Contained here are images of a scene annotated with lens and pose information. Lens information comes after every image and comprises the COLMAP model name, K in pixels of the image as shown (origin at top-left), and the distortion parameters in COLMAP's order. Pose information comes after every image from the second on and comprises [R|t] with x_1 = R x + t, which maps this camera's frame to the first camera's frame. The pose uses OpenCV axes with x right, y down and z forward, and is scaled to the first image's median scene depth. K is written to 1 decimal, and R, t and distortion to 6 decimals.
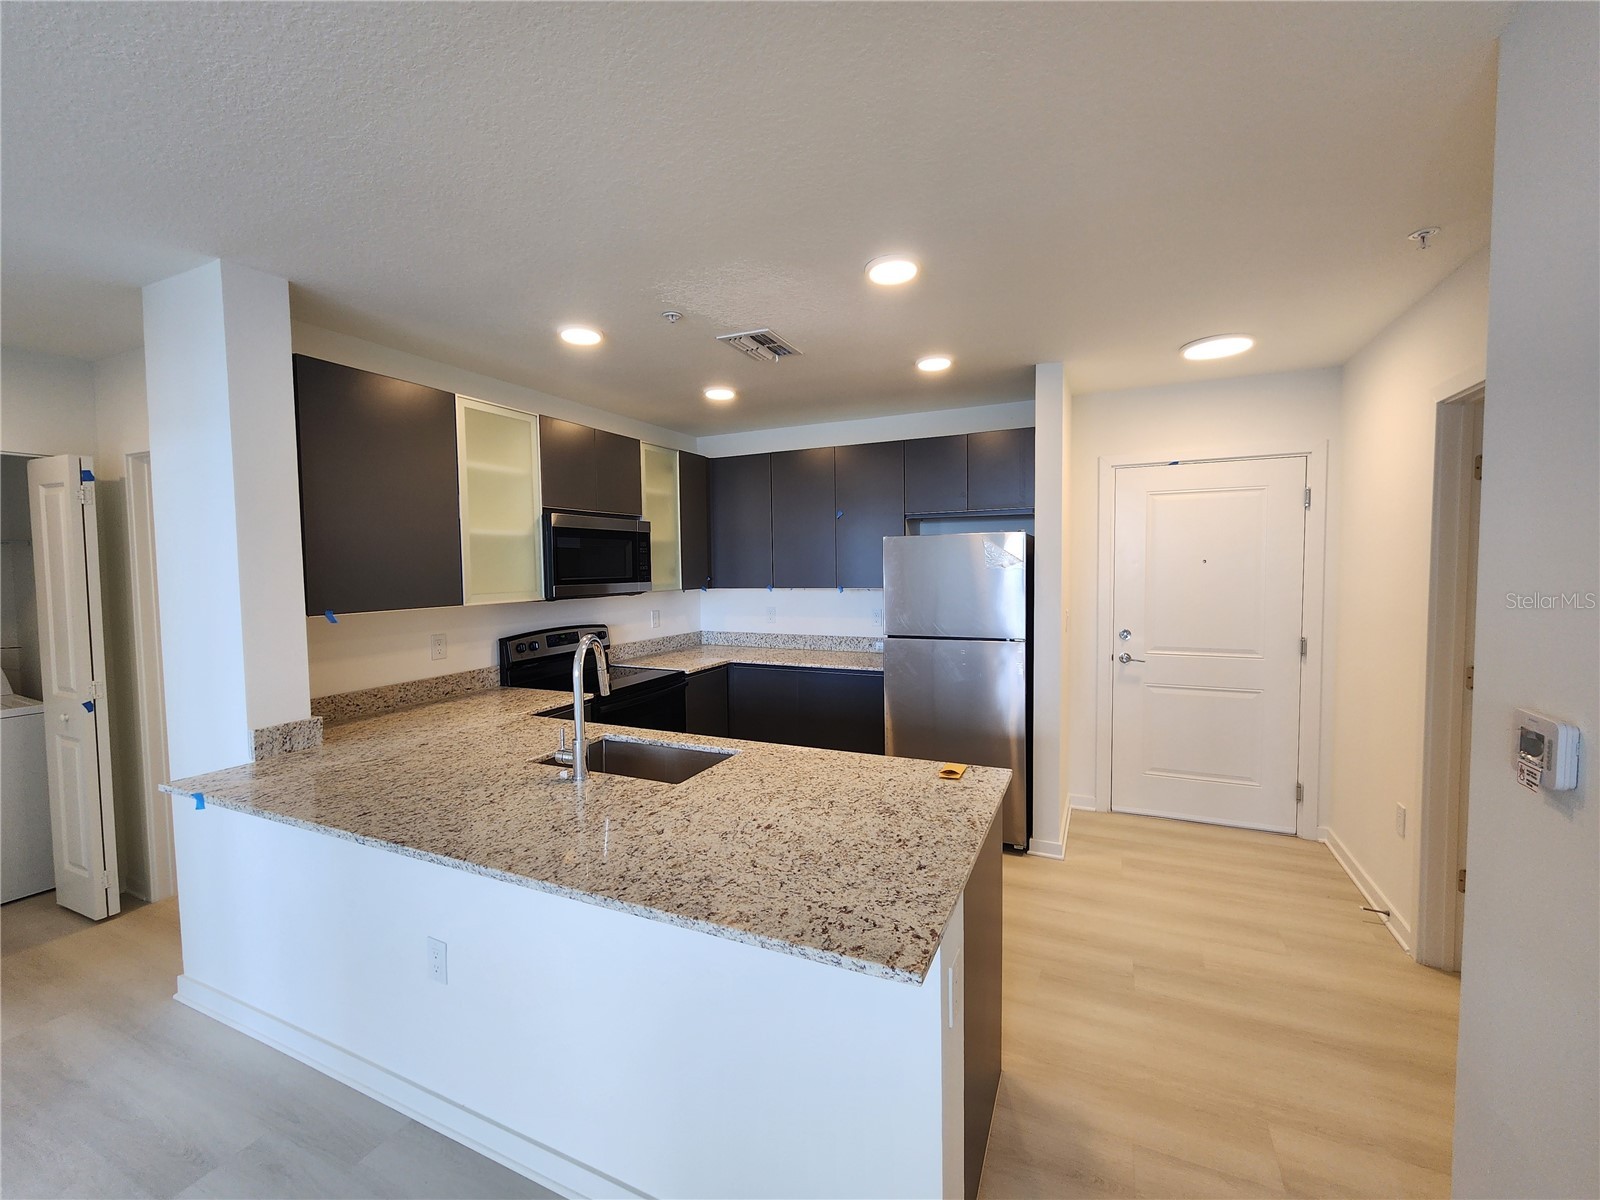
lens RADIAL K [[663.0, 0, 800.0], [0, 663.0, 600.0], [0, 0, 1]] dist [-0.002272, -0.000840]
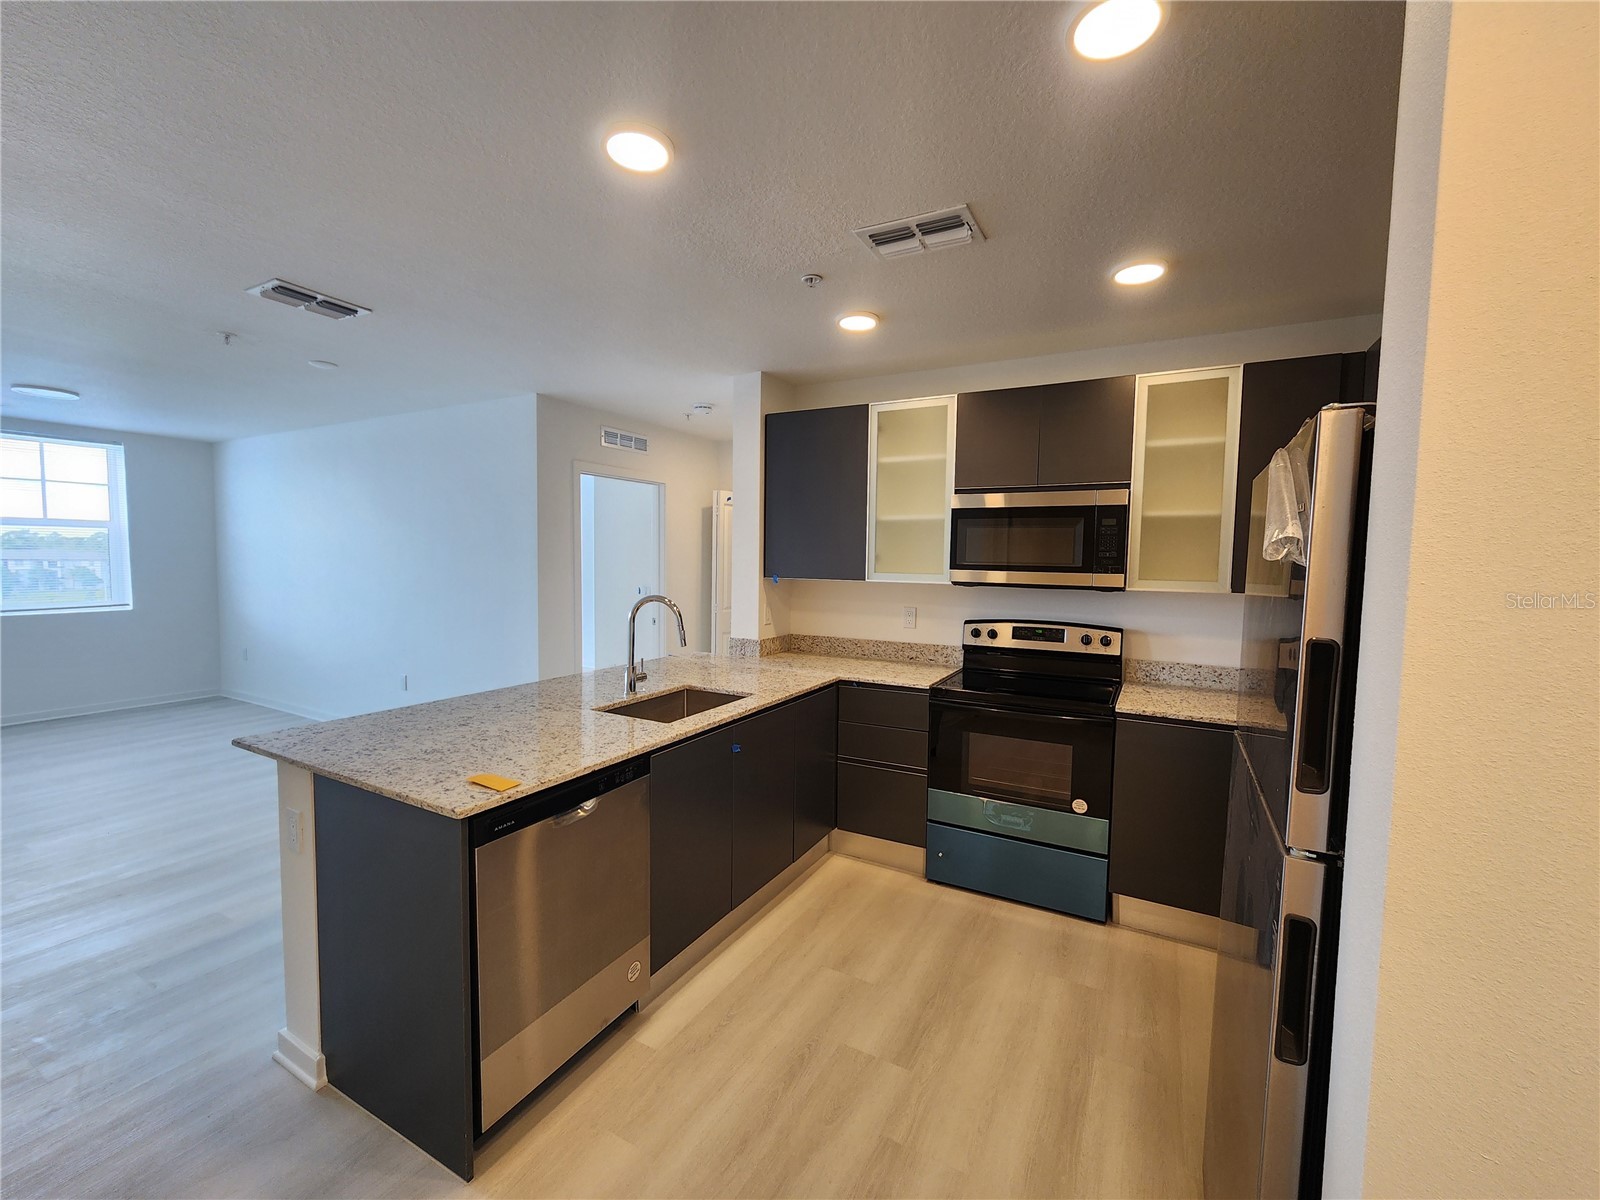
lens RADIAL K [[663.0, 0, 800.0], [0, 663.0, 600.0], [0, 0, 1]] dist [-0.002272, -0.000840]
pose [[-0.068877, 0.077378, -0.994620, 0.696118], [-0.068753, 0.994249, 0.082110, -0.047360], [0.995253, 0.074039, -0.063161, 0.965250]]
